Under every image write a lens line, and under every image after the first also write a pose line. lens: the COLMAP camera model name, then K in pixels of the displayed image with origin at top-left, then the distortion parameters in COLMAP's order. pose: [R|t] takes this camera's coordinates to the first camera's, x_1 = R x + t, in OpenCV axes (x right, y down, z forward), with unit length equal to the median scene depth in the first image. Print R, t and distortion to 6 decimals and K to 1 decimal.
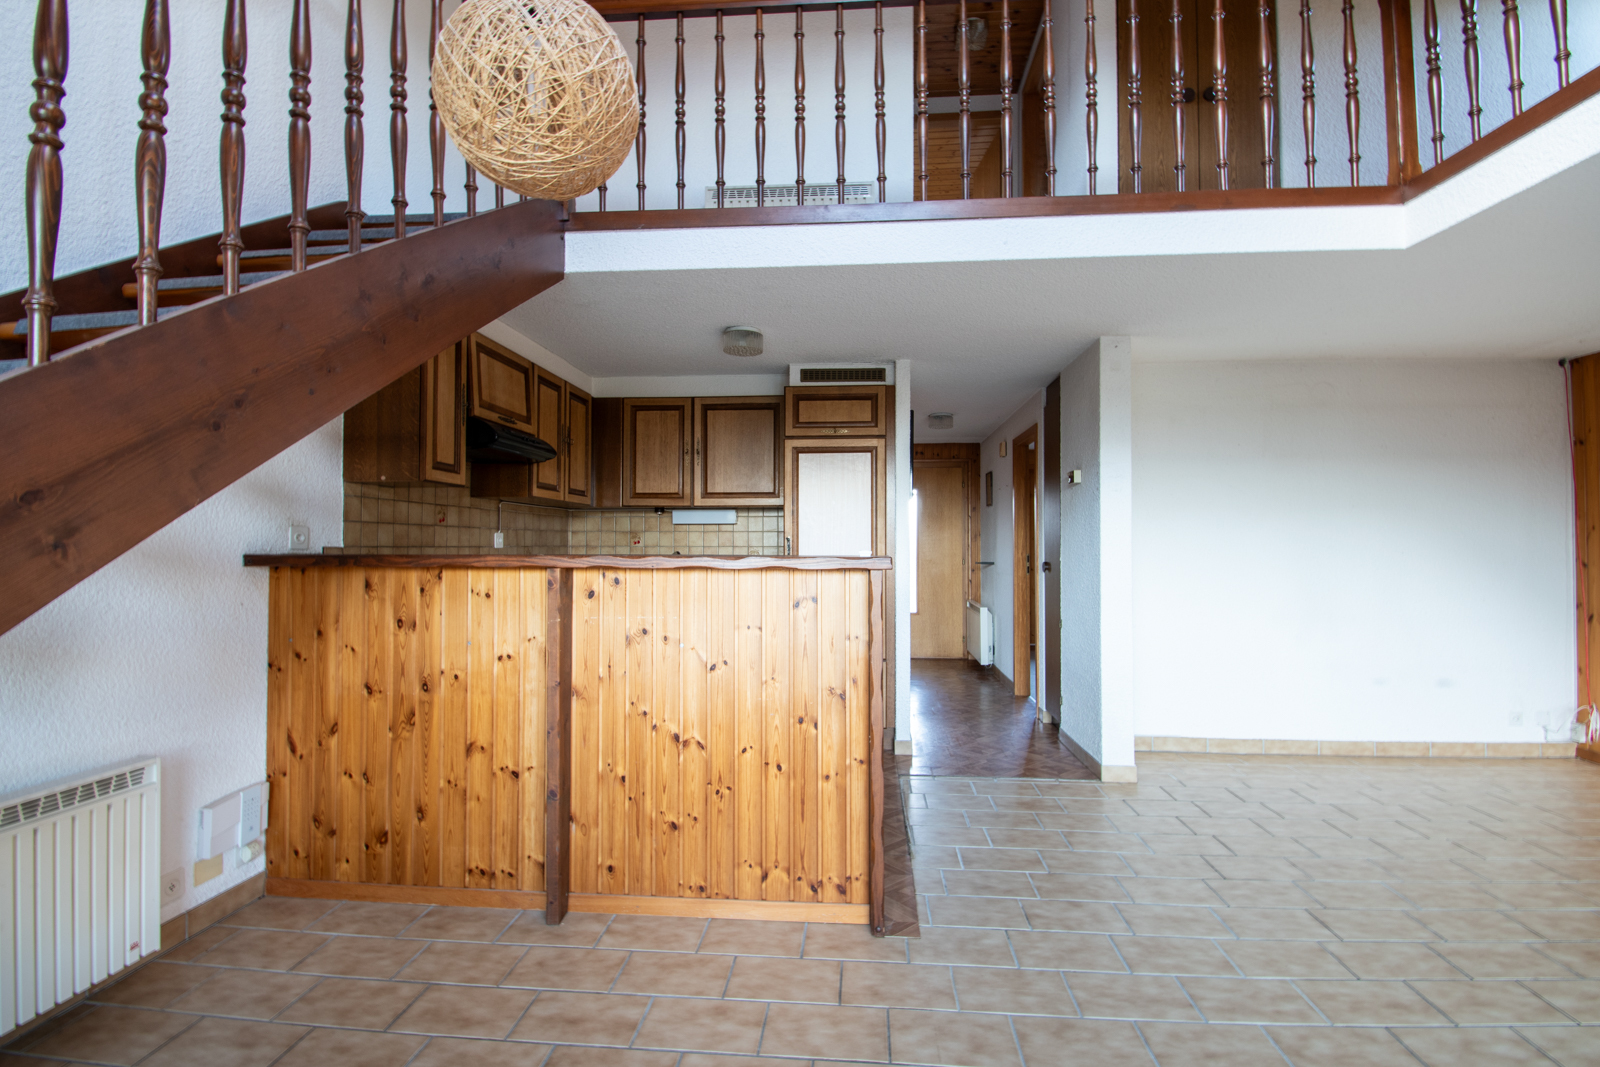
lens RADIAL K [[728.1, 0, 812.9], [0, 728.1, 534.2], [0, 0, 1]] dist [-0.006300, -0.010552]
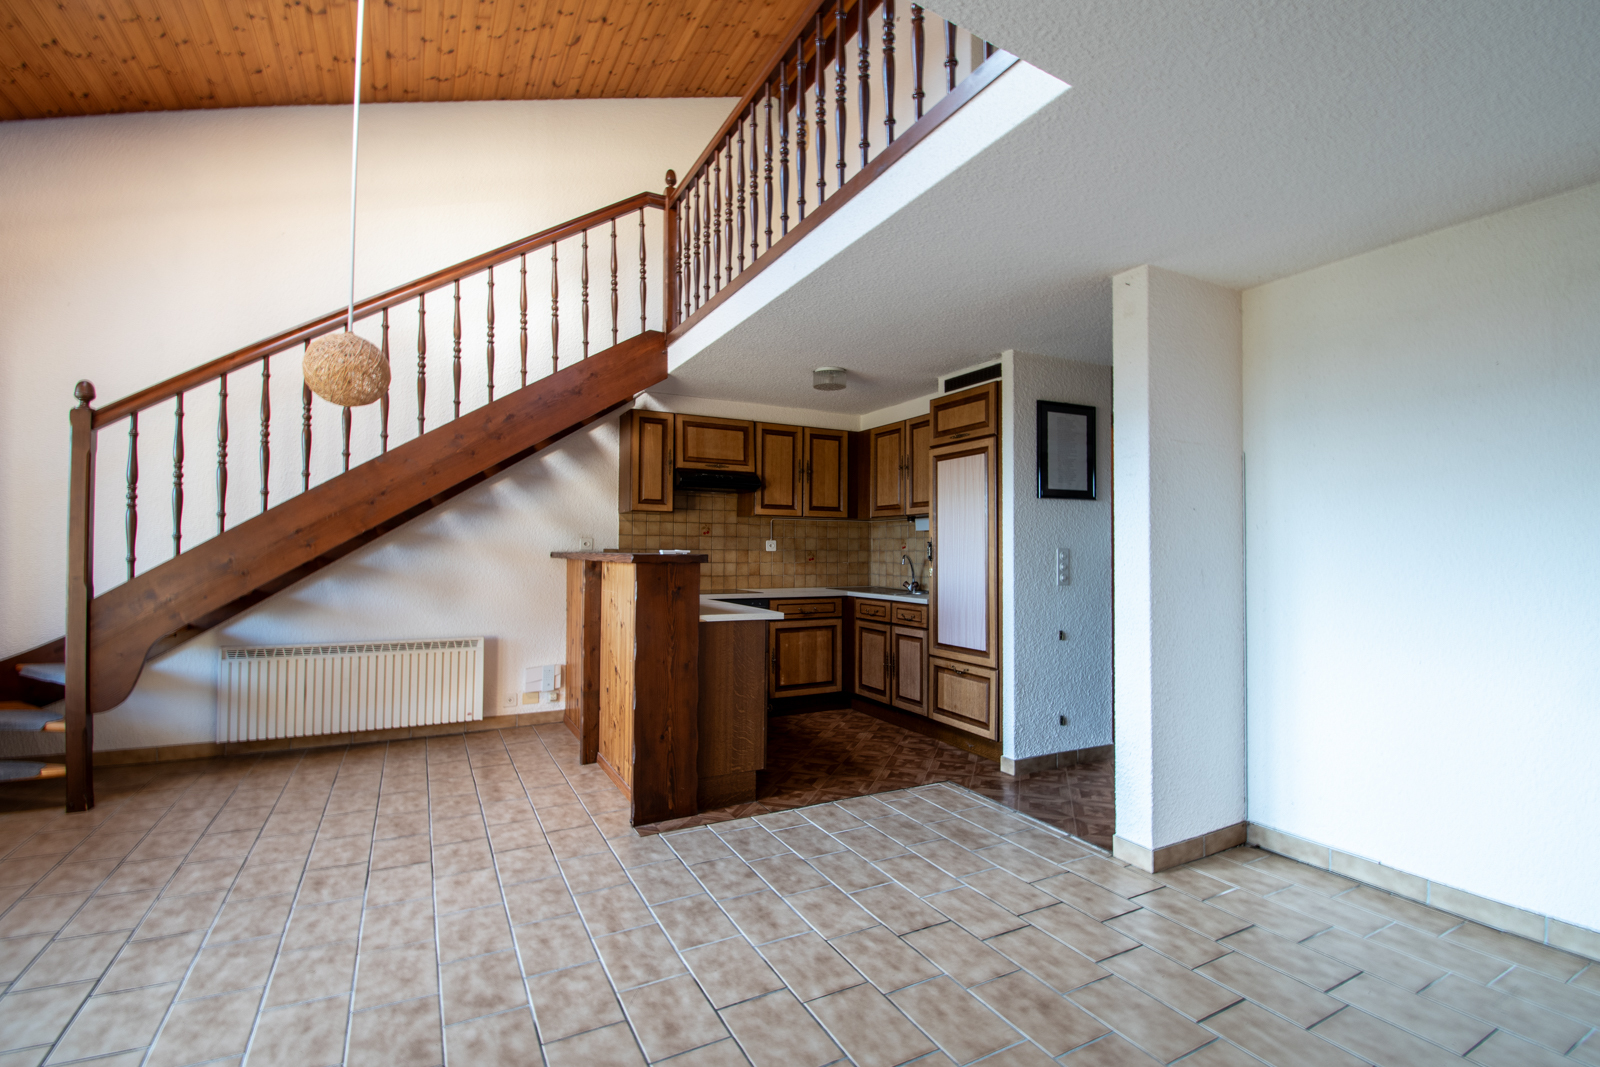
lens RADIAL K [[728.1, 0, 814.6], [0, 728.1, 532.7], [0, 0, 1]] dist [-0.006300, -0.010552]
pose [[0.543500, -0.022230, -0.839114, 1.102412], [0.009123, 0.999747, -0.020577, 0.017792], [0.839359, 0.003528, 0.543566, 0.403677]]
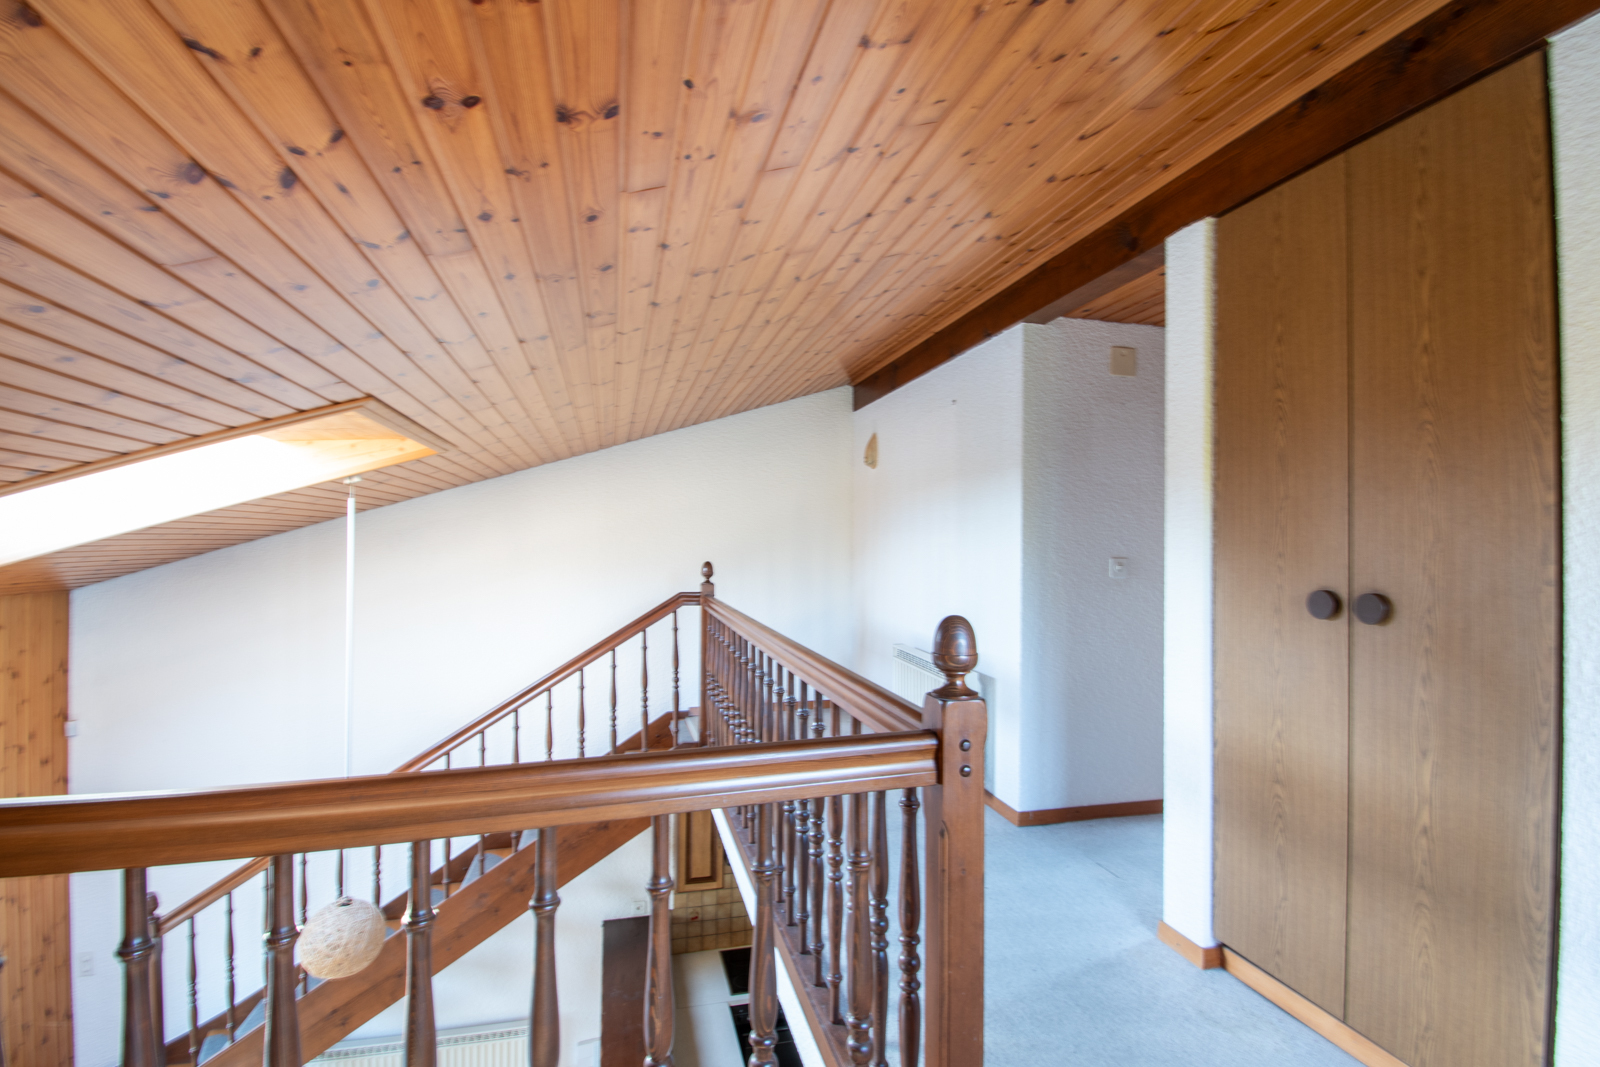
lens RADIAL K [[728.1, 0, 802.4], [0, 728.1, 535.3], [0, 0, 1]] dist [-0.006300, -0.010552]
pose [[0.315790, -0.017126, -0.948675, 1.068481], [0.002265, 0.999848, -0.017295, -0.814454], [0.948826, 0.003313, 0.315781, 0.710599]]
